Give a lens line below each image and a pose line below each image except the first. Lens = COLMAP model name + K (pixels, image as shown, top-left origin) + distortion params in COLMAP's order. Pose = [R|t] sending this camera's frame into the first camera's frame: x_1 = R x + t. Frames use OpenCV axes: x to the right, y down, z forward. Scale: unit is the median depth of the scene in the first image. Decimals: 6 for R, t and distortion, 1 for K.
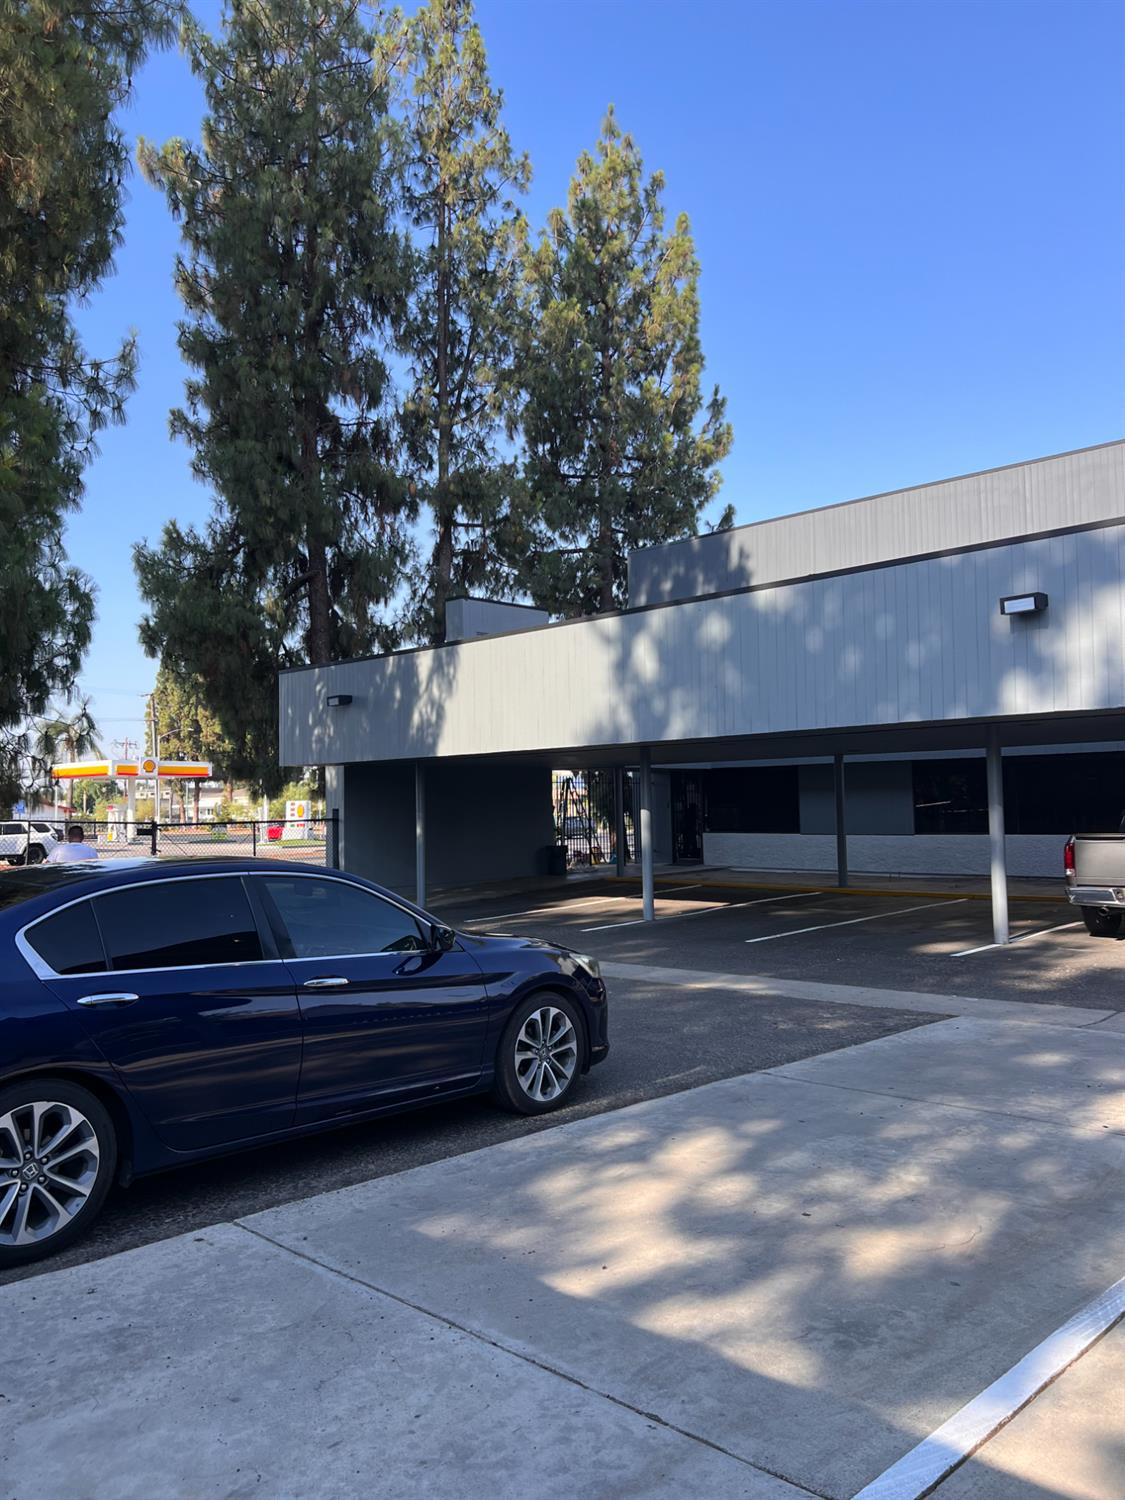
lens RADIAL K [[1131.2, 0, 532.4], [0, 1131.2, 760.1], [0, 0, 1]] dist [0.039365, -0.055686]
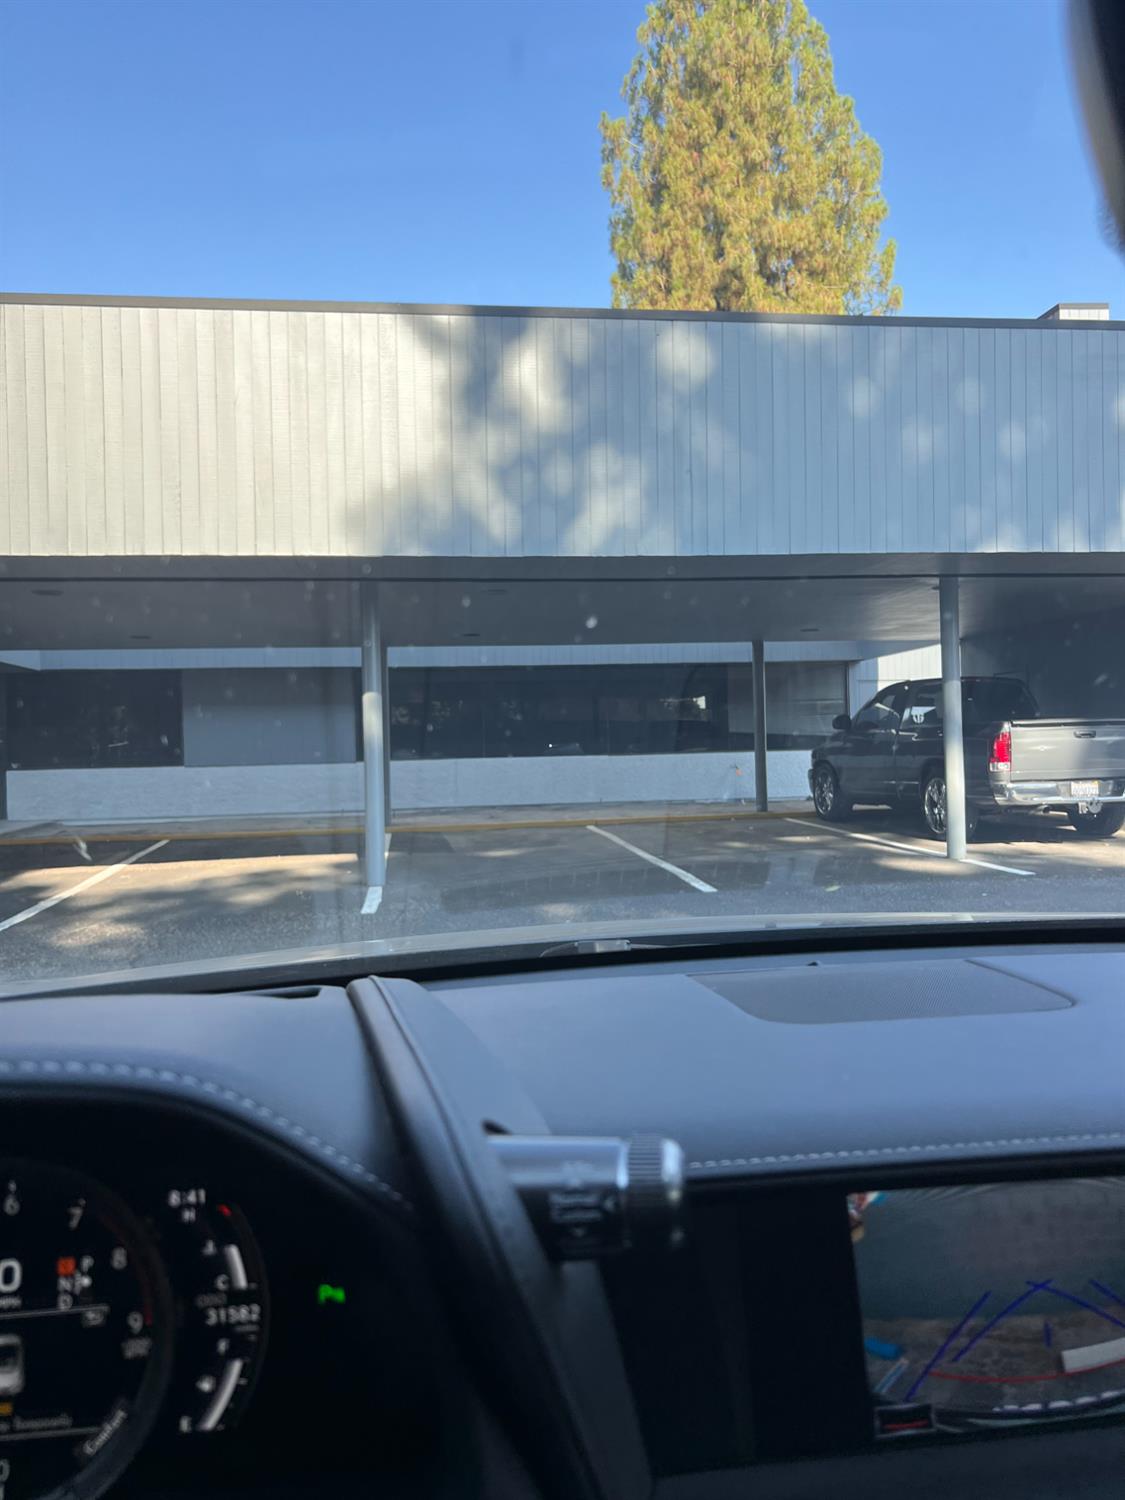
lens RADIAL K [[1131.2, 0, 561.7], [0, 1131.2, 747.2], [0, 0, 1]] dist [0.039365, -0.055686]
pose [[0.615048, 0.008818, 0.788440, -0.320361], [-0.020866, 0.999769, 0.005096, 0.079375], [-0.788213, -0.019586, 0.615090, 0.692152]]
